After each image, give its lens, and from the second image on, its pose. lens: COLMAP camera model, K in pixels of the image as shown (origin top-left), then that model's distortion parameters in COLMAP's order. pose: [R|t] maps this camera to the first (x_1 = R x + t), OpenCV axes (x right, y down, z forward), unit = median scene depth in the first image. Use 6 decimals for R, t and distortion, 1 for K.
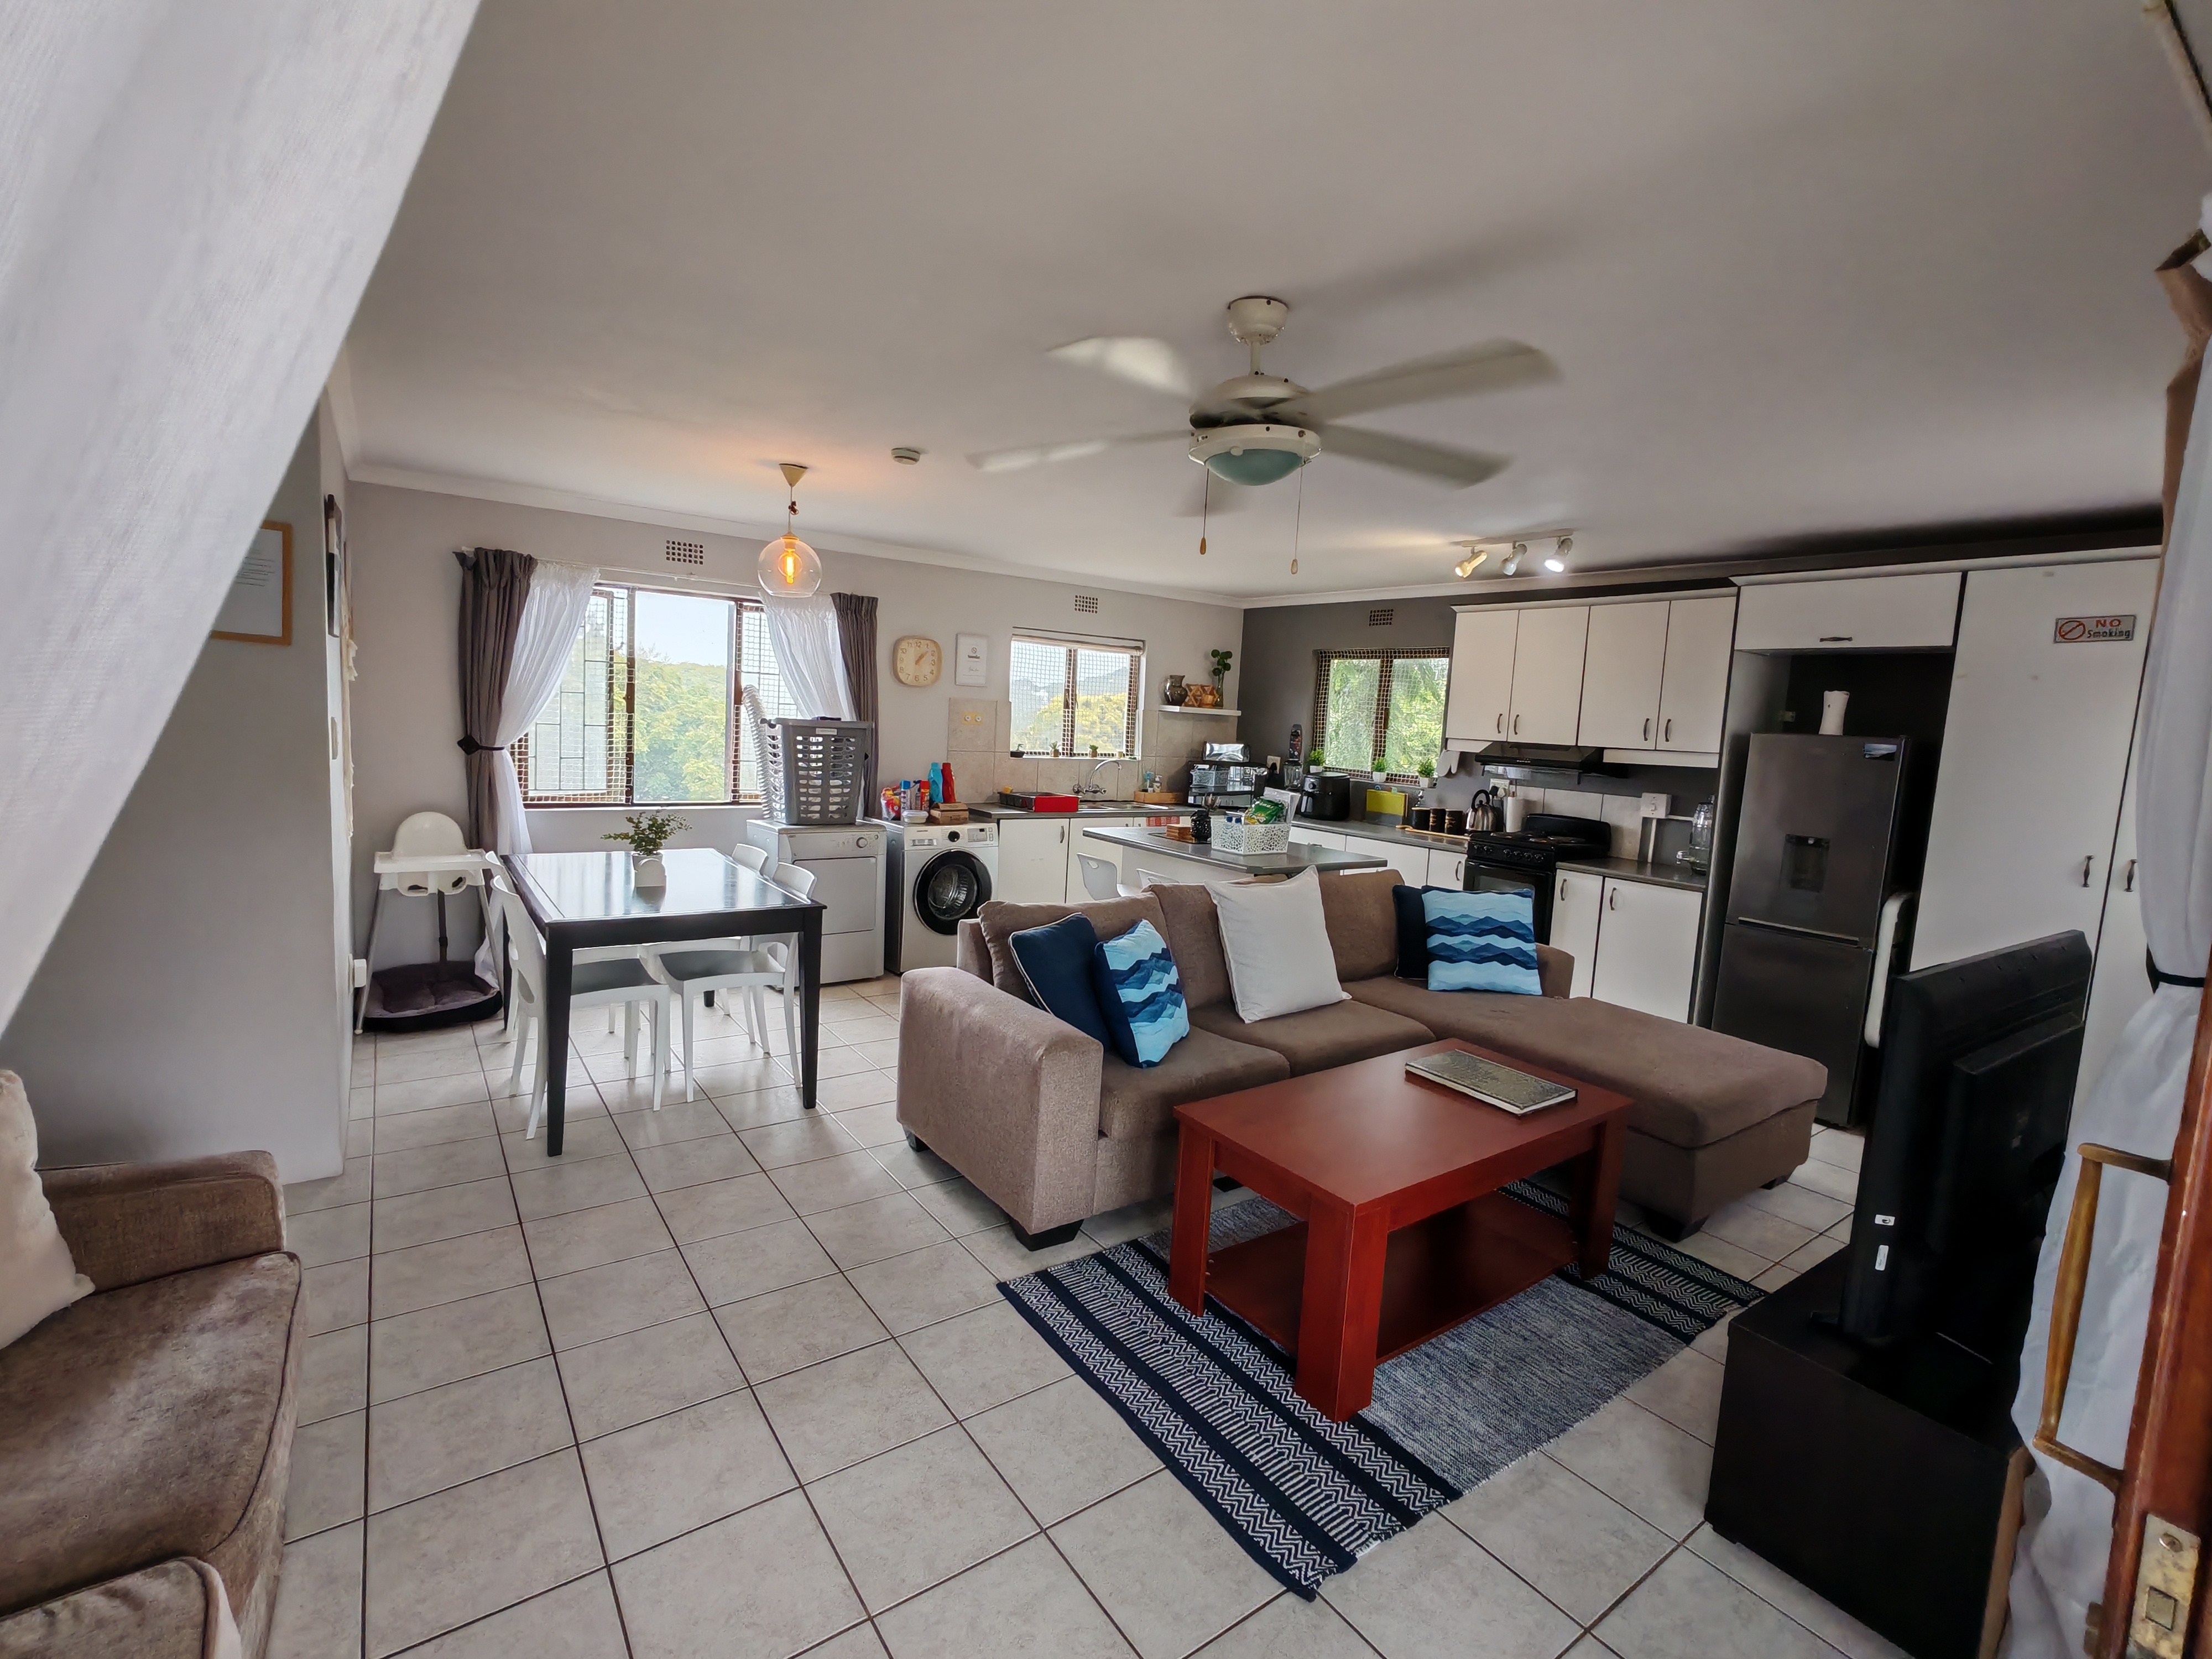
lens RADIAL K [[1001.4, 0, 1114.7], [0, 1001.4, 820.5], [0, 0, 1]] dist [-0.003024, 0.005261]
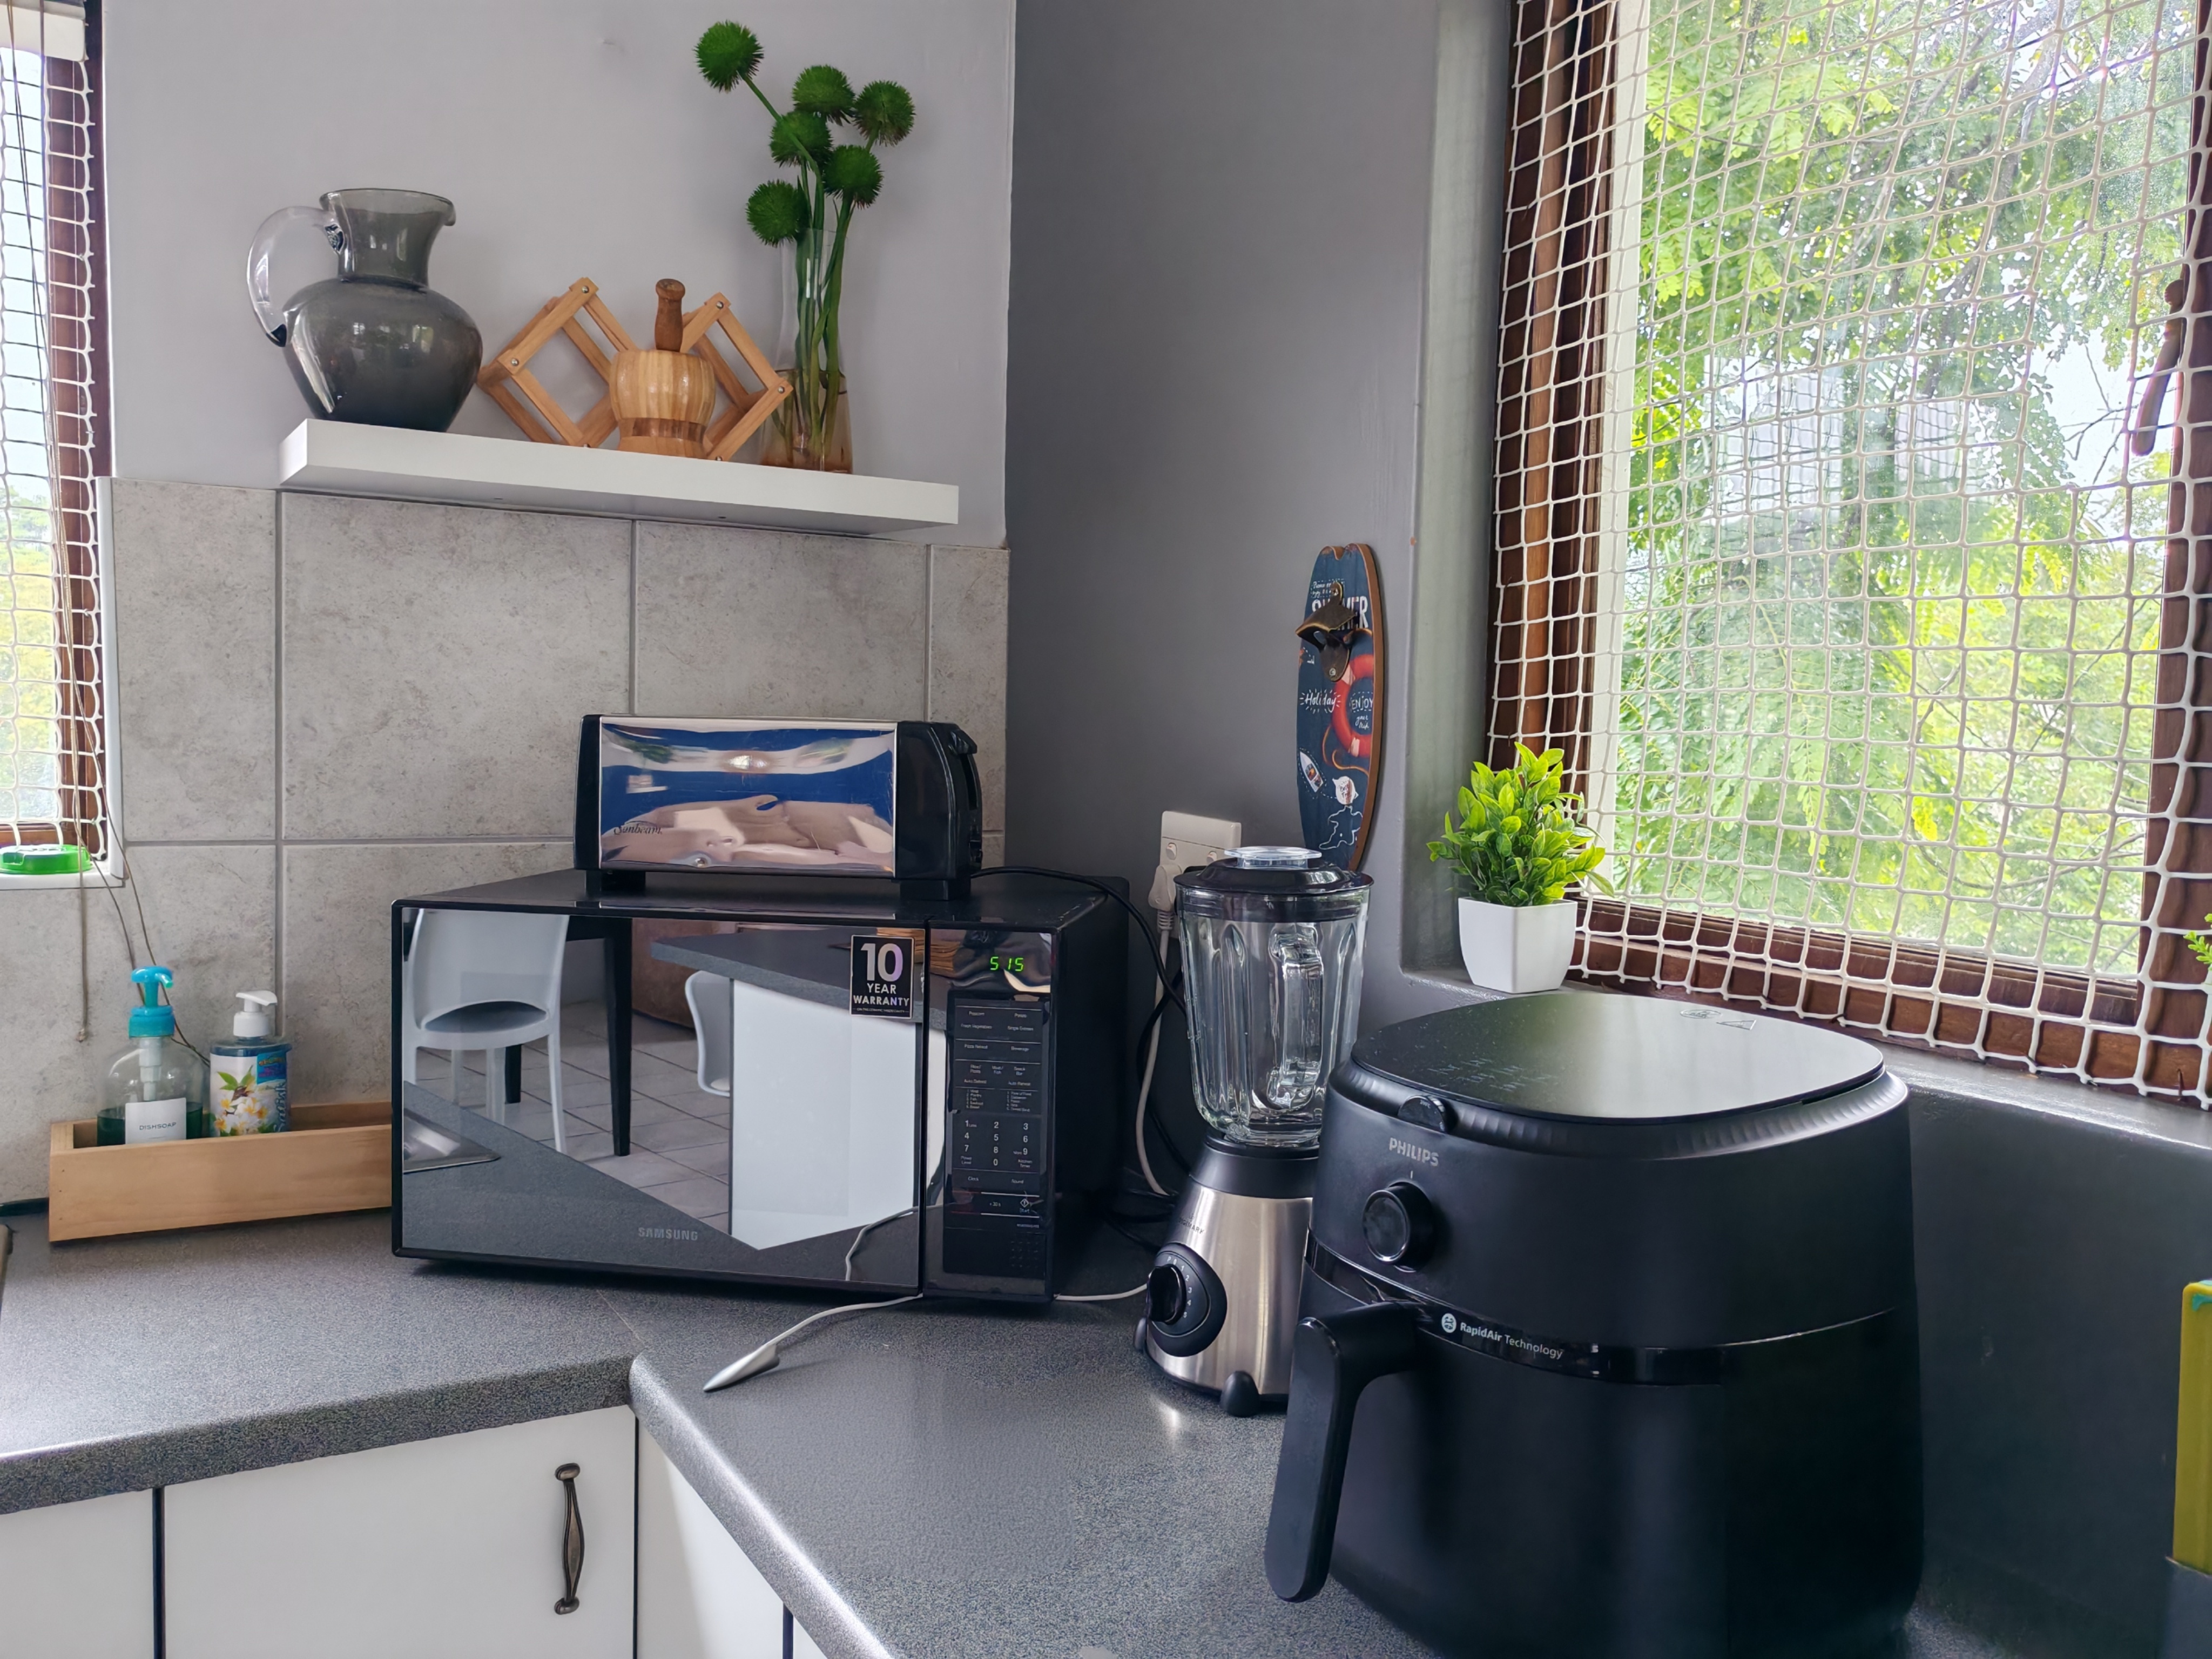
lens RADIAL K [[1722.1, 0, 1031.7], [0, 1722.1, 826.1], [0, 0, 1]] dist [0.078378, -0.126832]
pose [[0.992222, -0.018310, -0.123127, 0.168914], [0.013667, 0.999167, -0.038452, -0.055042], [0.123728, 0.036471, 0.991646, 0.788031]]
